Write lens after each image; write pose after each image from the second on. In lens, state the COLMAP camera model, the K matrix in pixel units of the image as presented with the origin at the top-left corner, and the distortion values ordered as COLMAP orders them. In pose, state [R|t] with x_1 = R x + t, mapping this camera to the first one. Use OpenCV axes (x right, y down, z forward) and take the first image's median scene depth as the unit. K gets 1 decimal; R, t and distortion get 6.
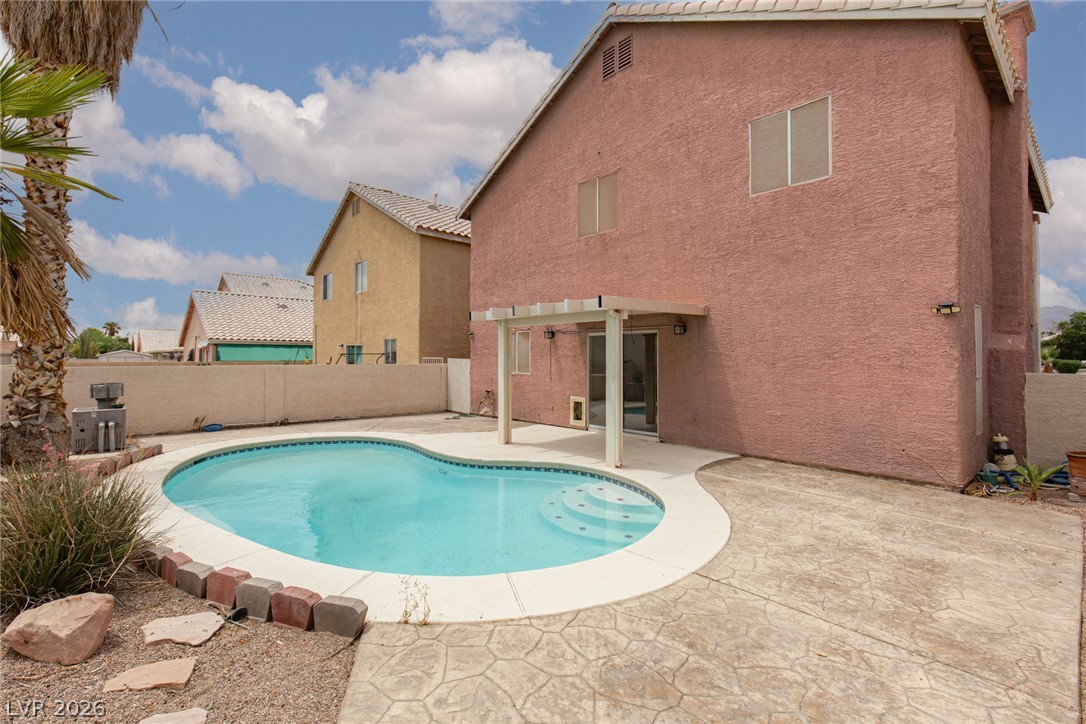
lens RADIAL K [[495.9, 0, 538.2], [0, 495.9, 351.6], [0, 0, 1]] dist [0.002337, -0.000304]
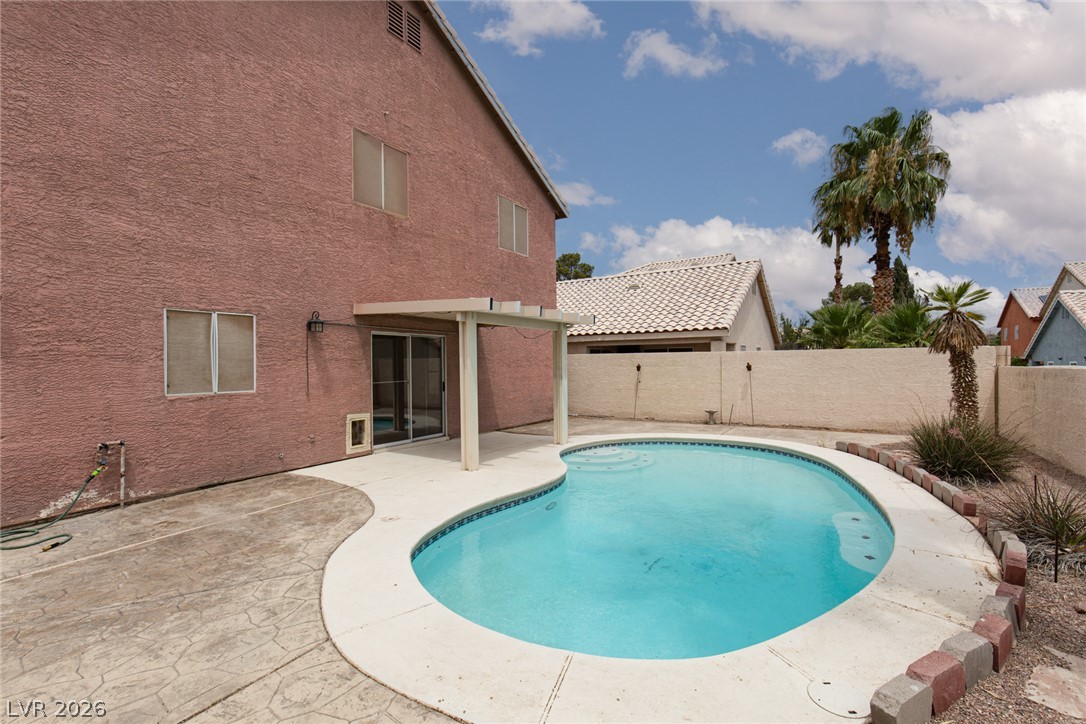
lens RADIAL K [[495.9, 0, 544.5], [0, 495.9, 367.9], [0, 0, 1]] dist [0.002337, -0.000304]
pose [[-0.285588, -0.010279, 0.958297, -1.438001], [-0.002935, 0.999947, 0.009851, 0.026310], [-0.958348, 0.000001, -0.285603, 1.884135]]
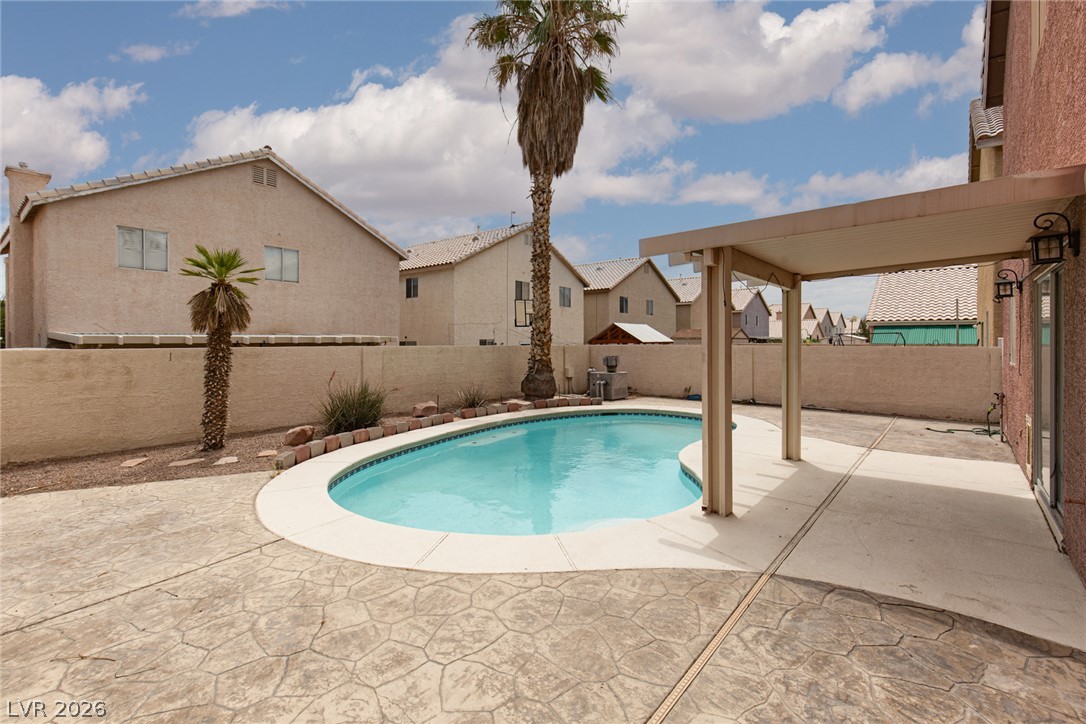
lens RADIAL K [[495.9, 0, 539.9], [0, 495.9, 343.6], [0, 0, 1]] dist [0.002337, -0.000304]
pose [[0.155609, 0.002417, -0.987816, 1.086926], [0.011956, 0.999919, 0.004330, 0.032997], [0.987746, -0.012484, 0.155568, 1.054280]]
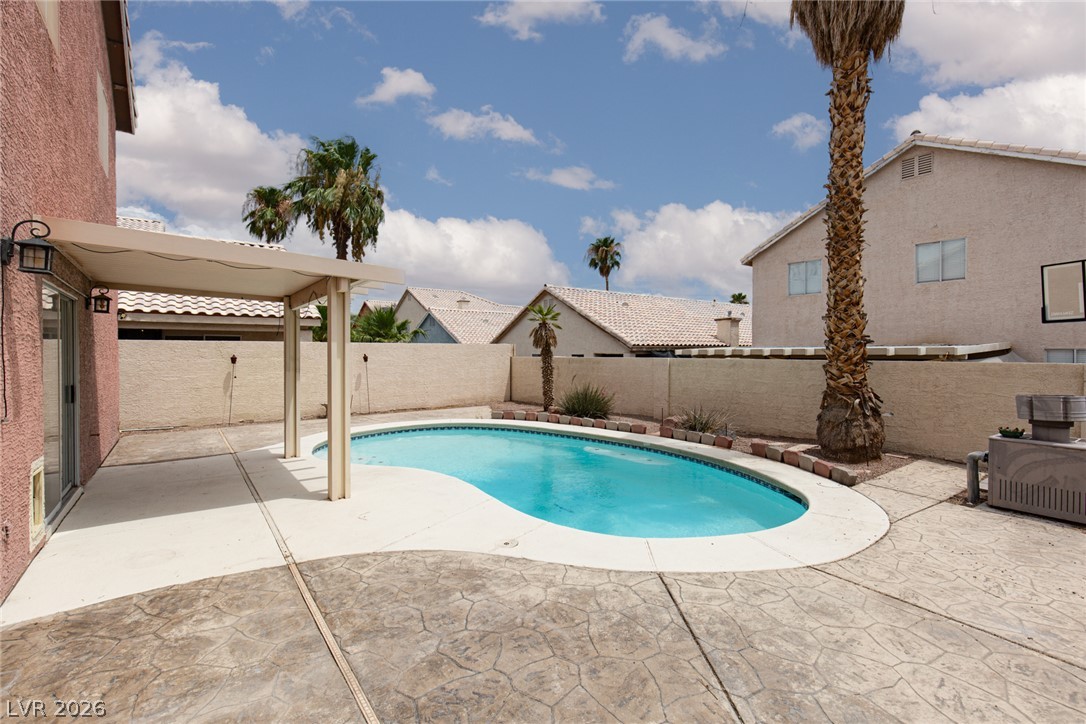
lens RADIAL K [[495.9, 0, 550.9], [0, 495.9, 356.8], [0, 0, 1]] dist [0.002337, -0.000304]
pose [[-0.997044, -0.001573, 0.076816, -0.458389], [-0.001757, 0.999996, -0.002318, 0.042865], [-0.076812, -0.002446, -0.997043, 2.748765]]
